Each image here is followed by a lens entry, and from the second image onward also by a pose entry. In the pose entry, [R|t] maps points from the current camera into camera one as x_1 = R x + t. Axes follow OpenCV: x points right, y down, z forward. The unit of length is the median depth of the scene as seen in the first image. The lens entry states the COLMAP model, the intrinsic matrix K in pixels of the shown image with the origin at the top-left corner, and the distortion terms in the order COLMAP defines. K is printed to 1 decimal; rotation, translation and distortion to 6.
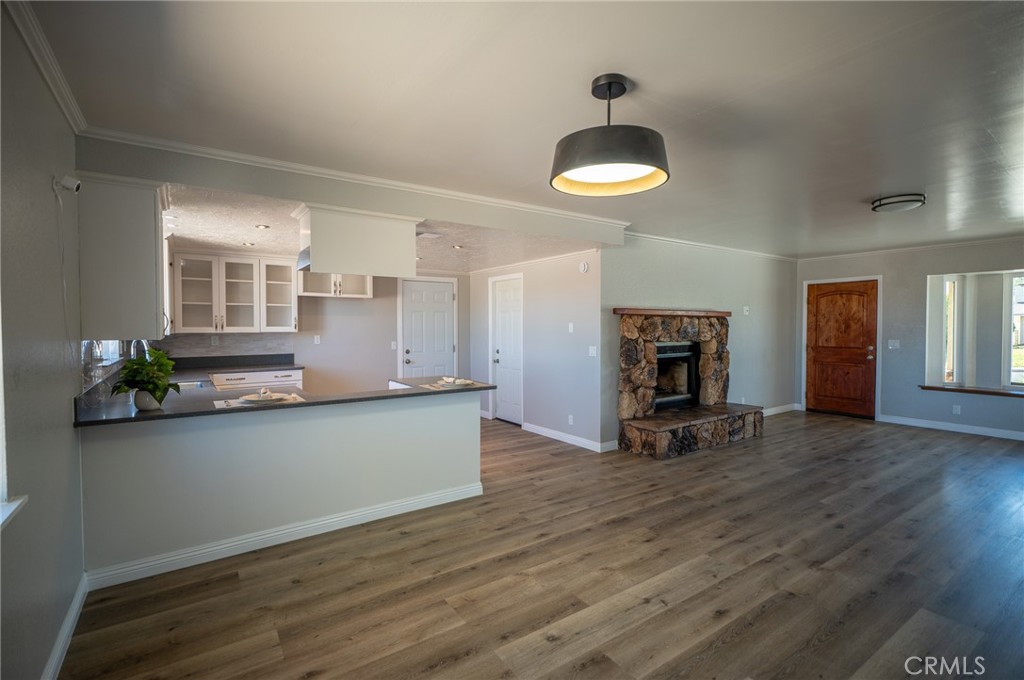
lens RADIAL K [[478.2, 0, 497.1], [0, 478.2, 341.4], [0, 0, 1]] dist [-0.000403, -0.000228]
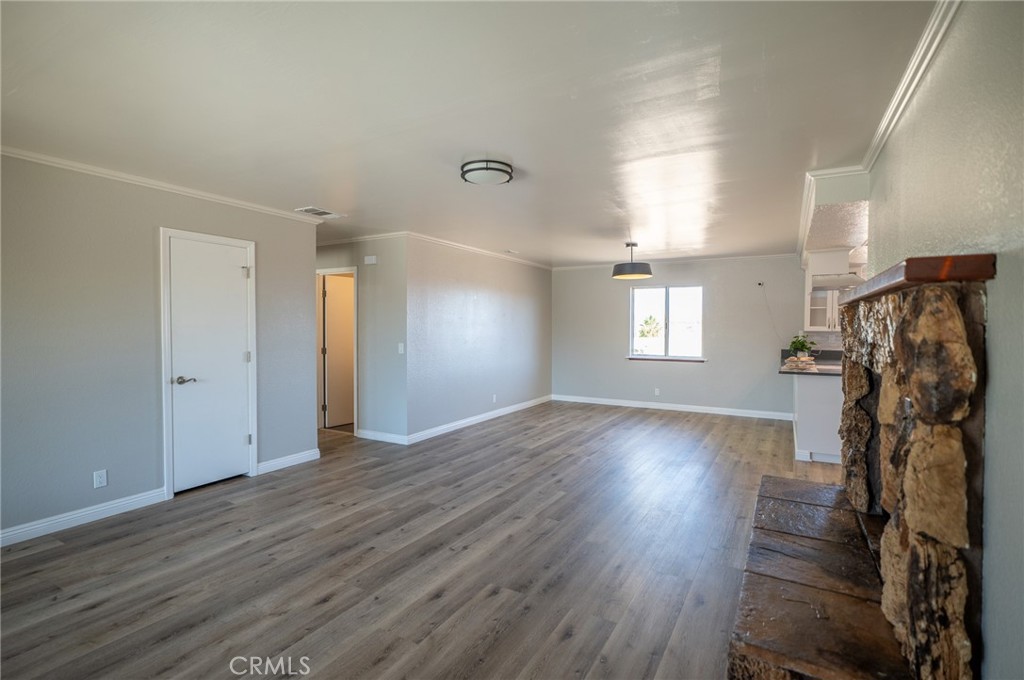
lens RADIAL K [[473.9, 0, 508.4], [0, 473.9, 337.7], [0, 0, 1]] dist [0.003482, 0.000580]
pose [[-0.900334, 0.007619, -0.435133, 0.783947], [-0.019080, 0.998194, 0.056956, -0.038691], [0.434781, 0.059582, -0.898563, 1.178041]]
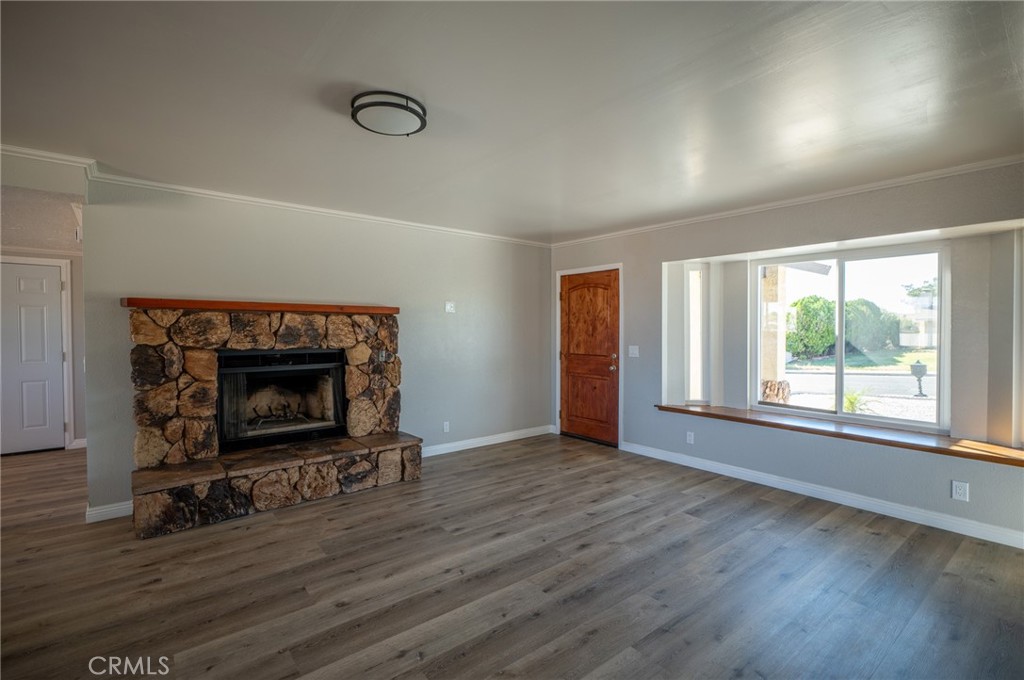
lens RADIAL K [[473.9, 0, 508.4], [0, 473.9, 337.7], [0, 0, 1]] dist [0.003482, 0.000580]
pose [[0.996890, 0.001896, 0.078780, 0.633905], [-0.000703, 0.999885, -0.015168, -0.004851], [-0.078799, 0.015066, 0.996777, 0.279857]]
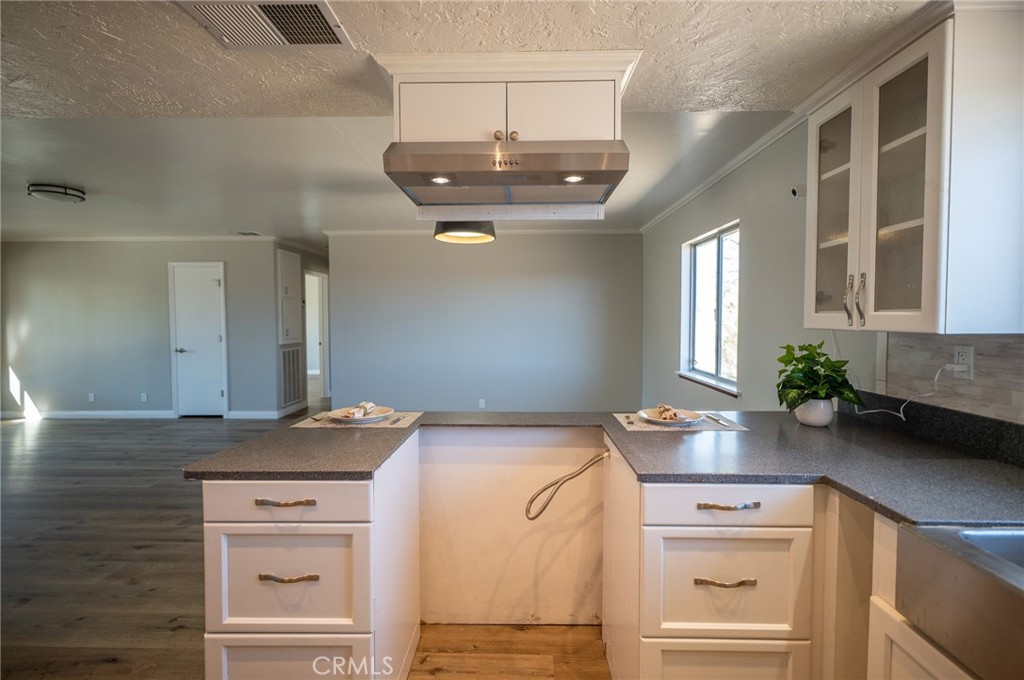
lens RADIAL K [[473.9, 0, 508.4], [0, 473.9, 337.7], [0, 0, 1]] dist [0.003482, 0.000580]
pose [[-0.816313, -0.022252, 0.577181, -0.343627], [0.022191, 0.997312, 0.069833, -0.025082], [-0.577183, 0.069814, -0.813625, 0.862416]]
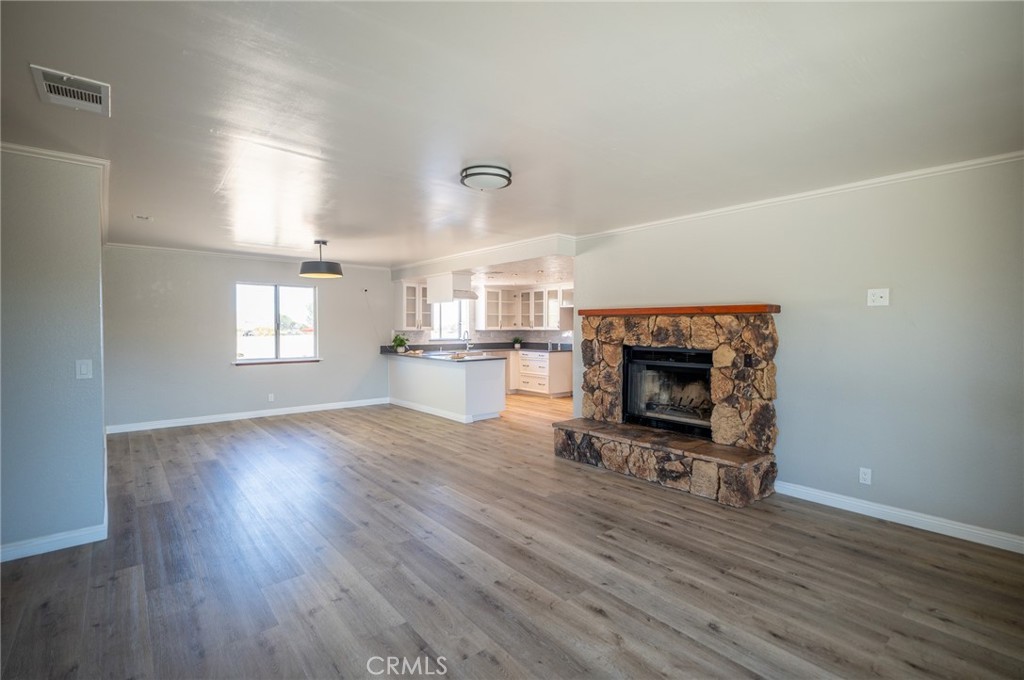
lens RADIAL K [[473.9, 0, 508.4], [0, 473.9, 337.7], [0, 0, 1]] dist [0.003482, 0.000580]
pose [[0.092292, 0.024418, -0.995433, 1.121047], [-0.034172, 0.999188, 0.021342, -0.022027], [0.995145, 0.032047, 0.093051, 0.653546]]
